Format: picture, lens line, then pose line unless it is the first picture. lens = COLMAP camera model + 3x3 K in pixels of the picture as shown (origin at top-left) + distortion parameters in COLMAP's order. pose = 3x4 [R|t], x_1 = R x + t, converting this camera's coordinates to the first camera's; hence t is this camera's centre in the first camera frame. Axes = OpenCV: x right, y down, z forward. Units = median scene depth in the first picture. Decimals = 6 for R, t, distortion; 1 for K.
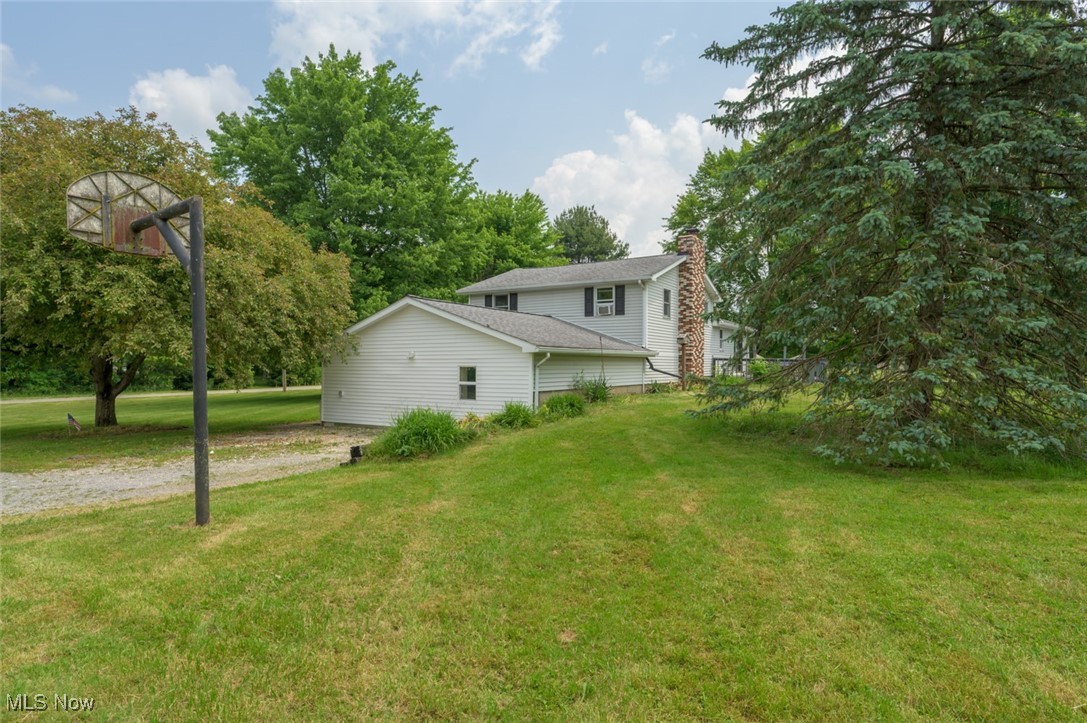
lens RADIAL K [[585.9, 0, 543.7], [0, 585.9, 359.9], [0, 0, 1]] dist [-0.002675, -0.000034]
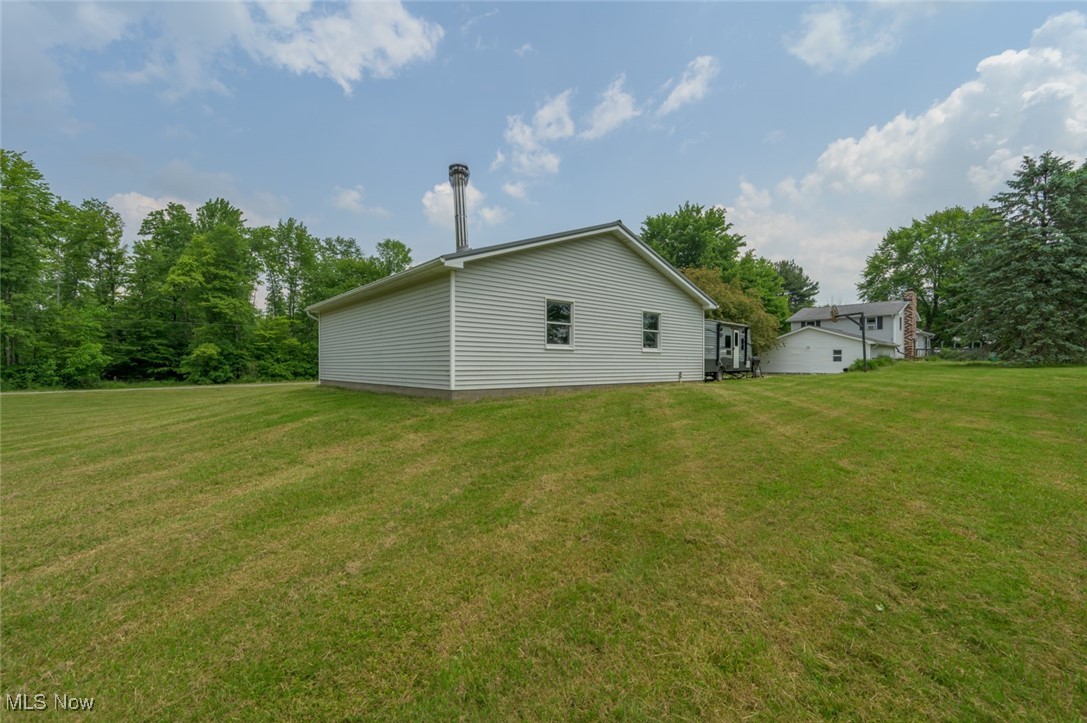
lens RADIAL K [[451.9, 0, 543.7], [0, 451.9, 365.3], [0, 0, 1]] dist [-0.000236, -0.000075]
pose [[0.960134, -0.003201, -0.279520, -0.666042], [0.004792, 0.999976, 0.005008, 0.052316], [0.279498, -0.006148, 0.960127, -1.125449]]
